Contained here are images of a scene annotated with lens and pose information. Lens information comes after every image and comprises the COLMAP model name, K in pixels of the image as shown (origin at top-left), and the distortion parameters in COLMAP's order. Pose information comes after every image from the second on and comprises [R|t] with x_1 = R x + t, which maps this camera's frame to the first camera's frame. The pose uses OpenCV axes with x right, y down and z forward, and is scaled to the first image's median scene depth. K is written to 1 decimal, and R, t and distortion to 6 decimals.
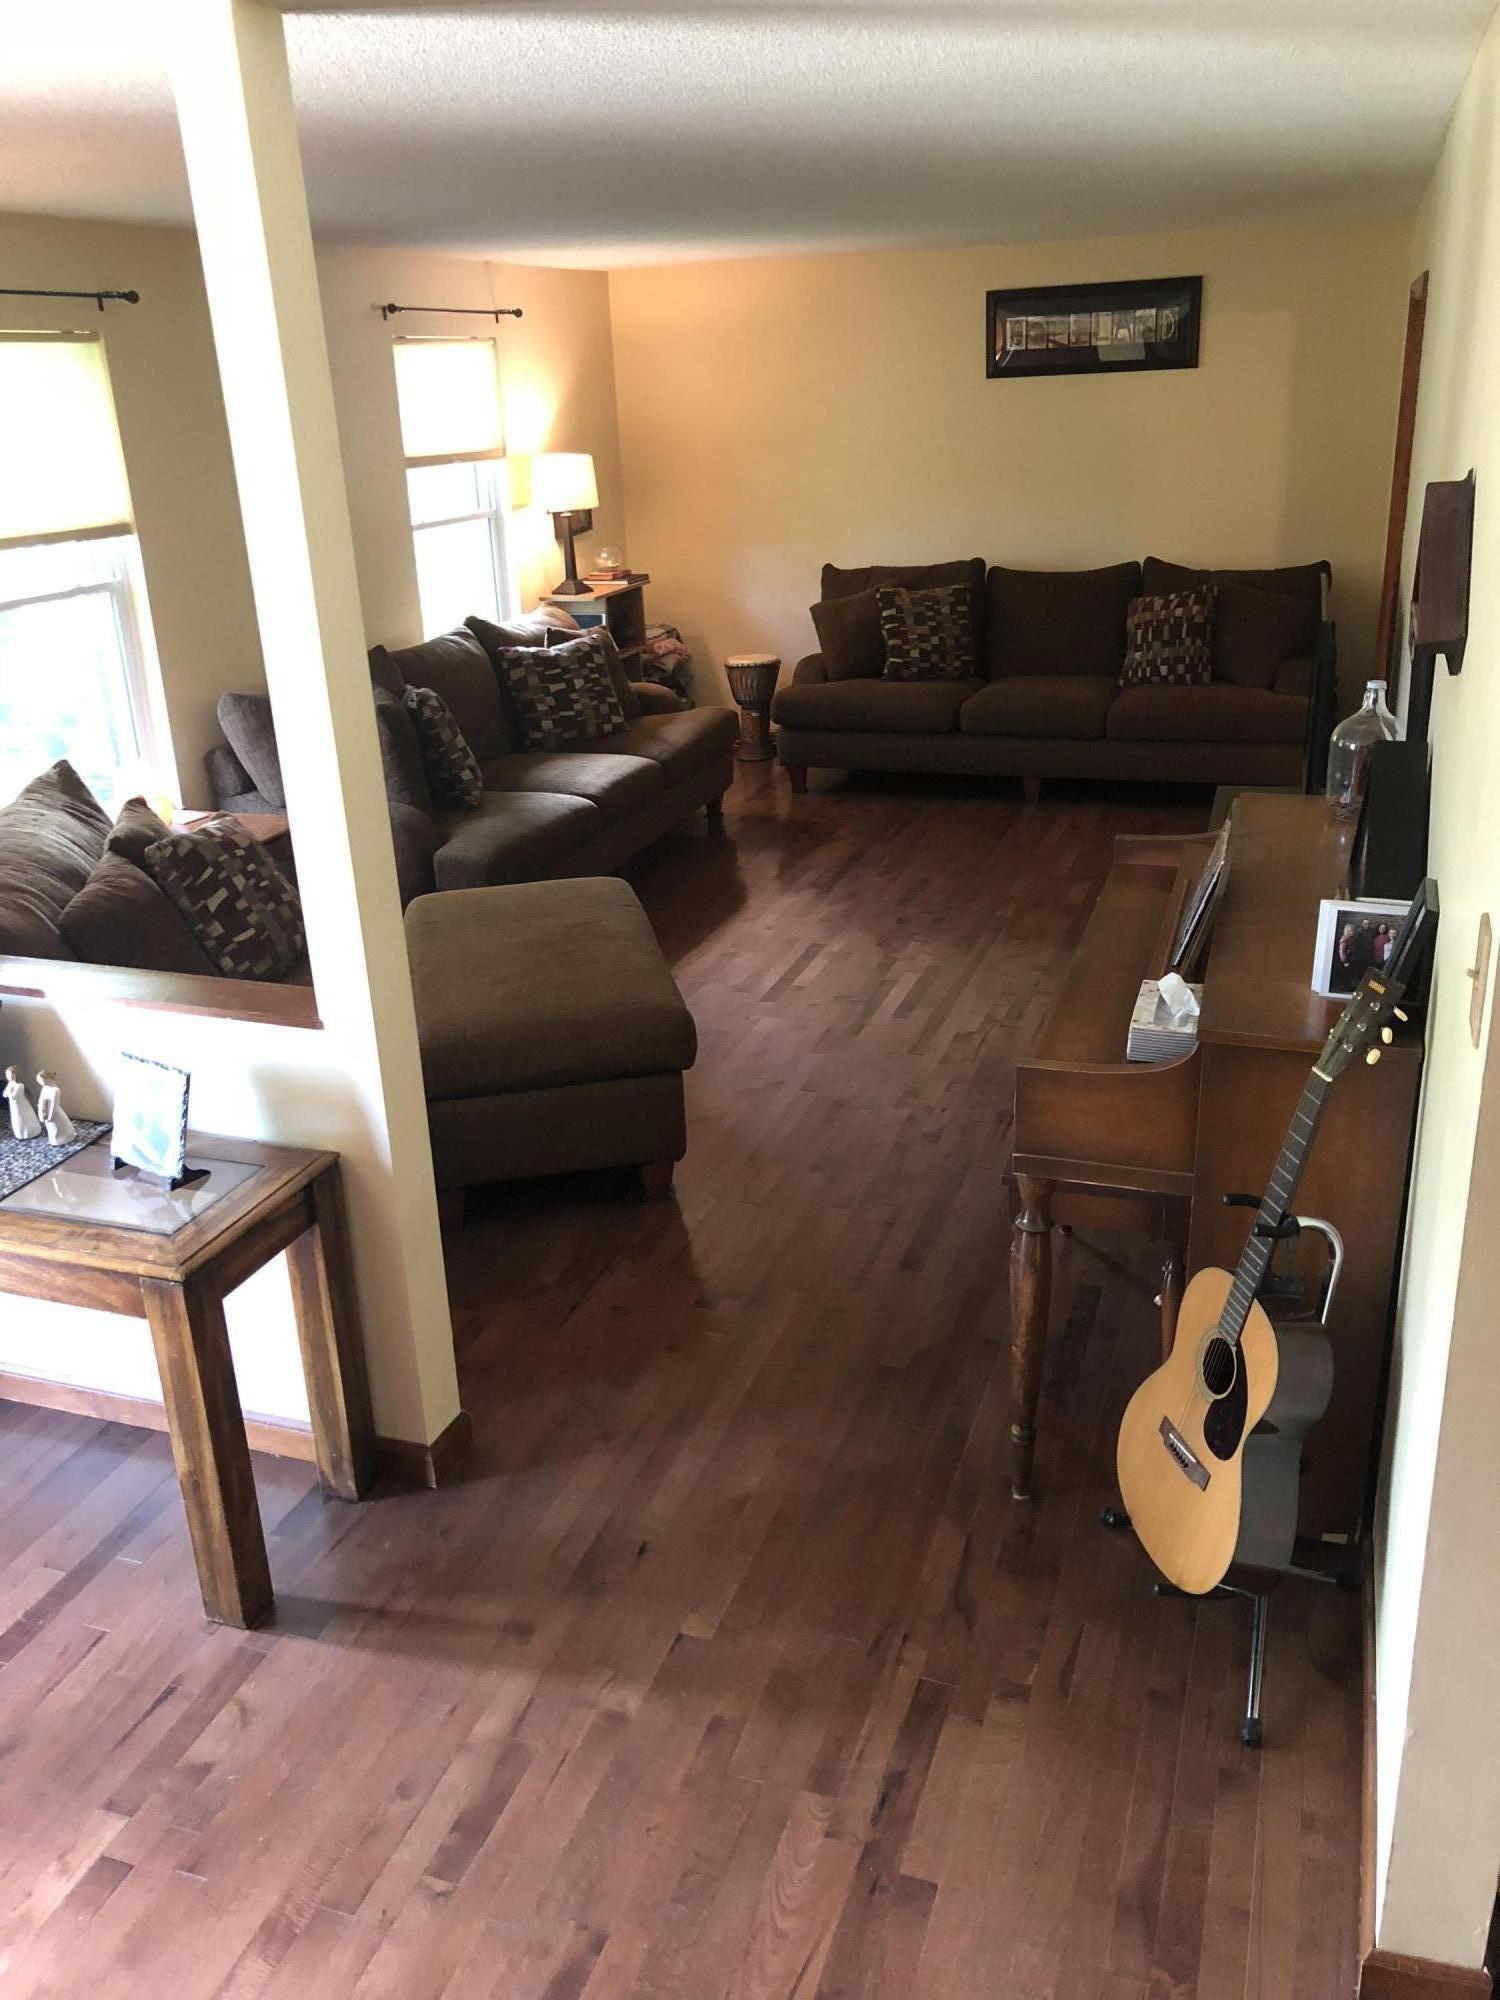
lens RADIAL K [[1649.1, 0, 750.0], [0, 1649.1, 1000.0], [0, 0, 1]] dist [0.012315, 0.002815]
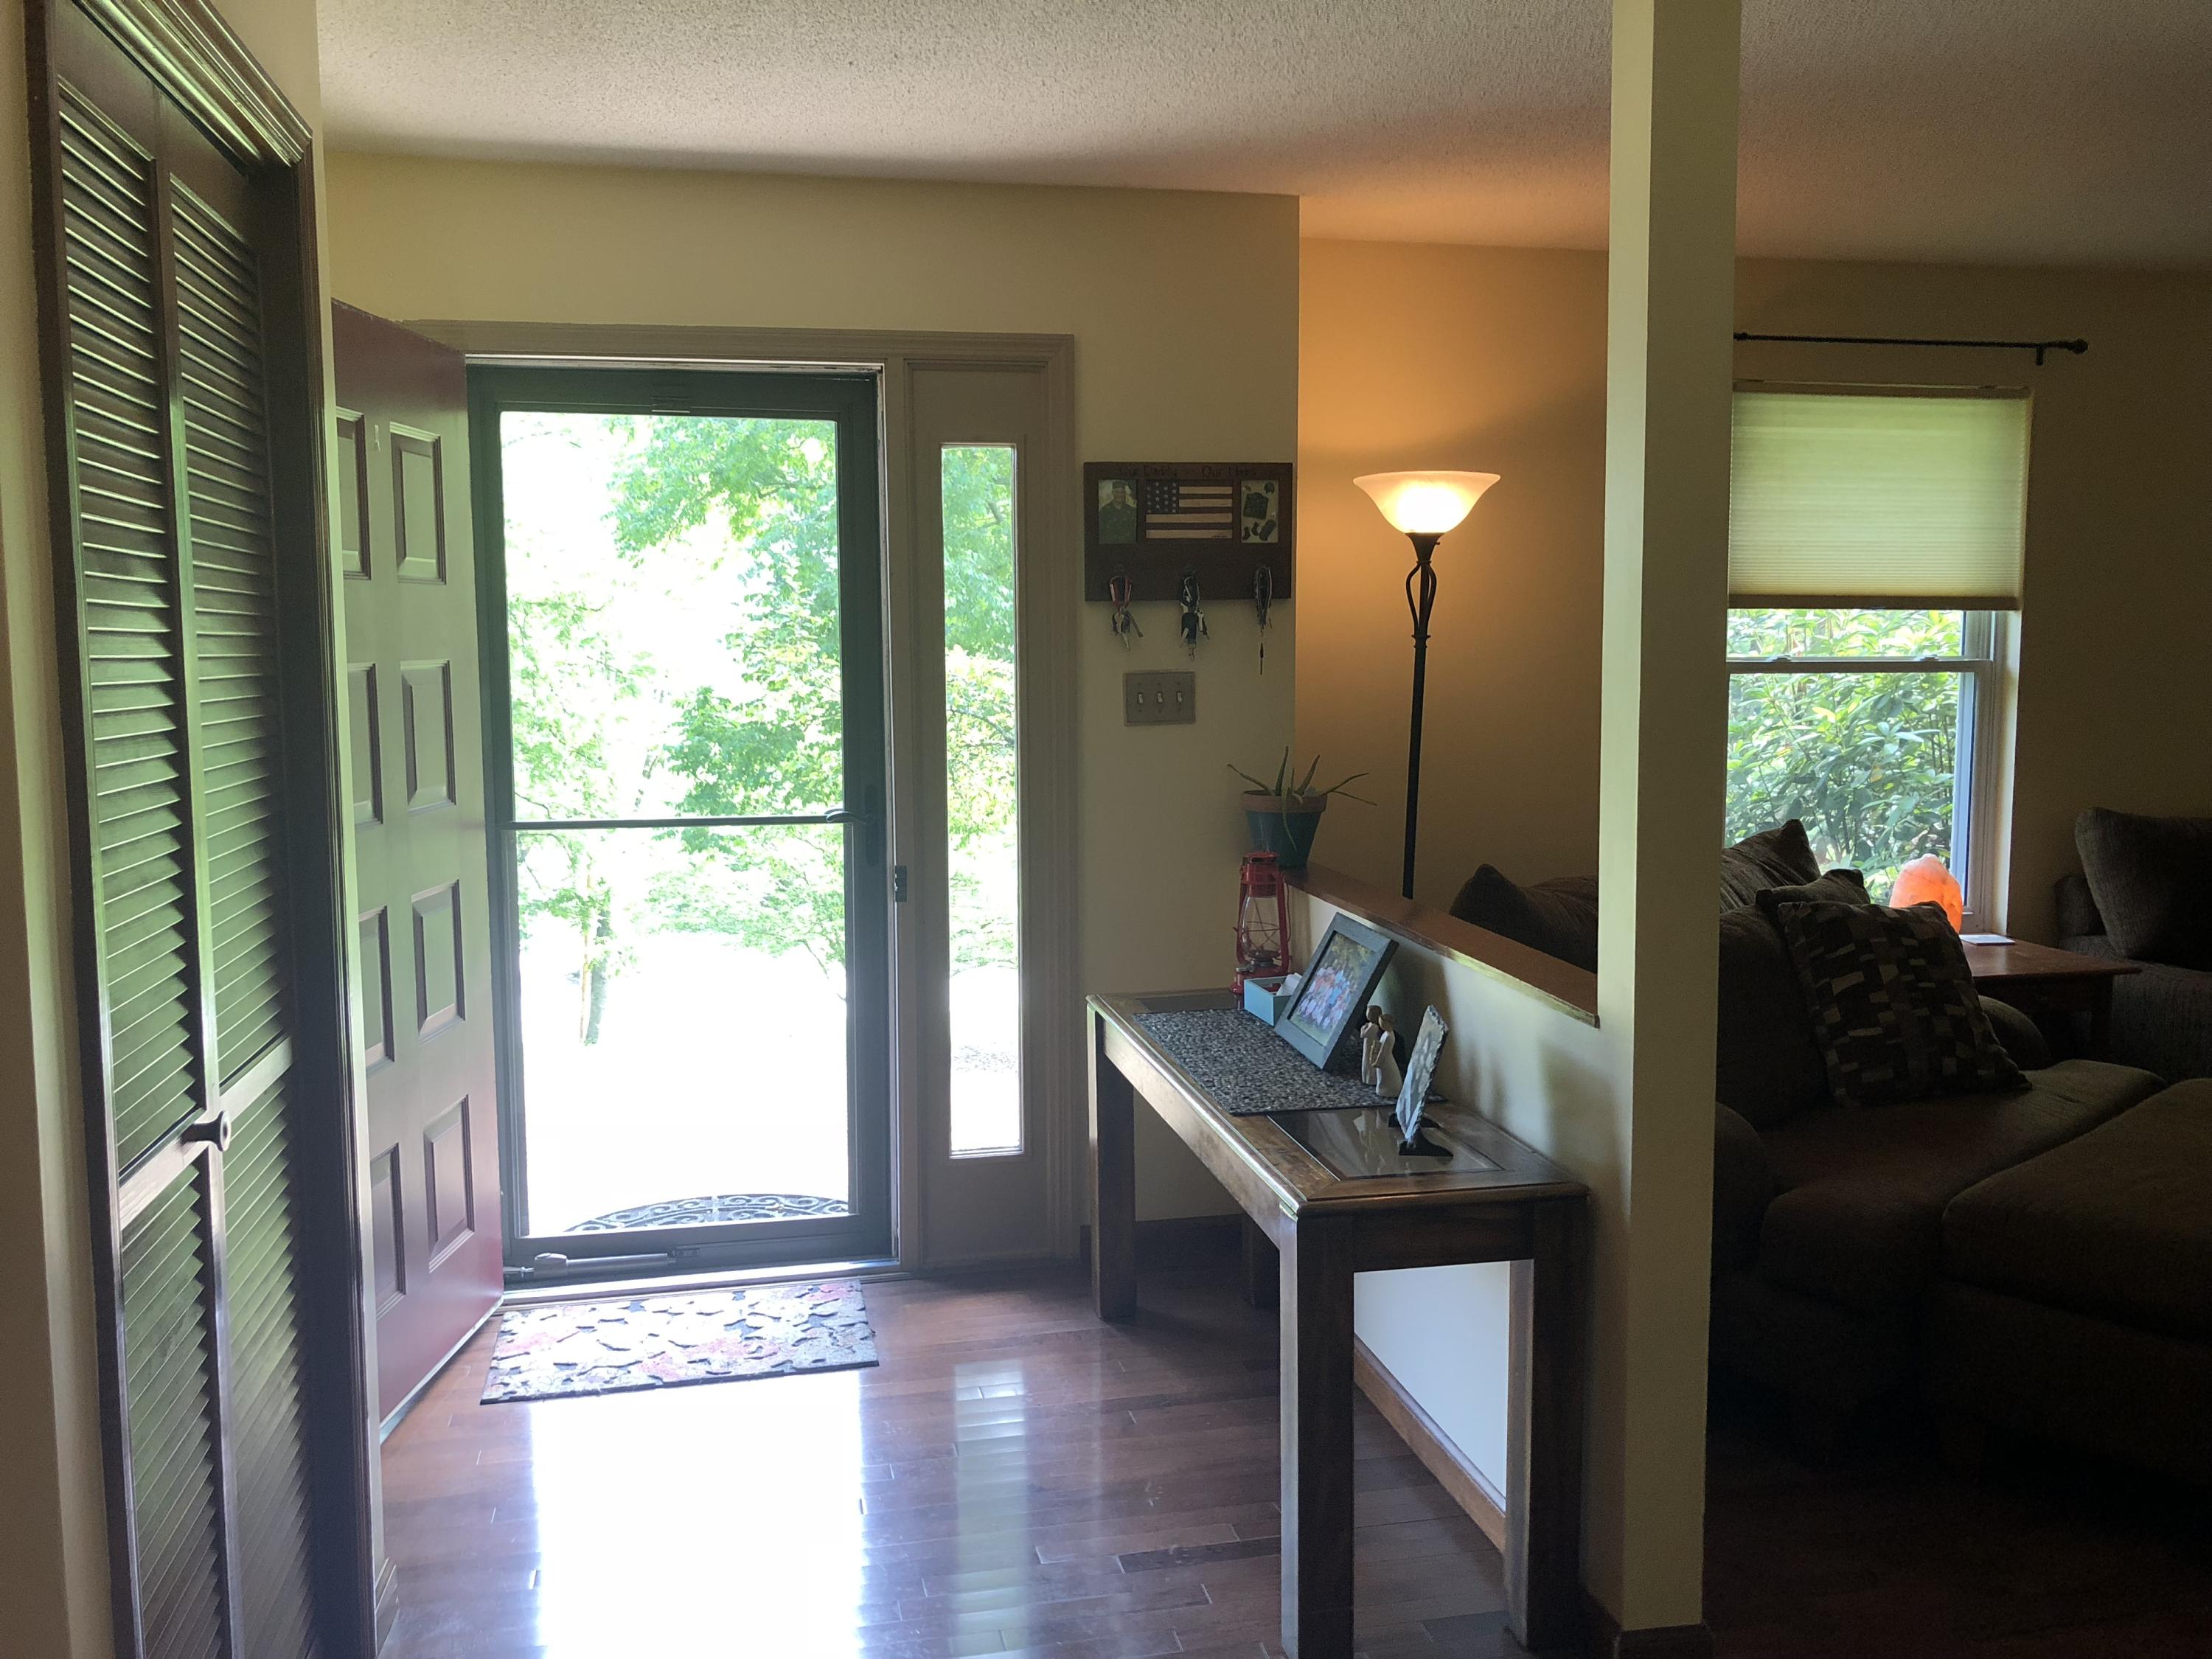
lens RADIAL K [[1823.8, 0, 1098.8], [0, 1823.8, 827.9], [0, 0, 1]] dist [0.012315, 0.002815]
pose [[0.520863, 0.132925, -0.843227, 0.245368], [-0.322603, 0.945199, -0.050272, 0.033208], [0.790335, 0.298212, 0.535201, 0.189372]]
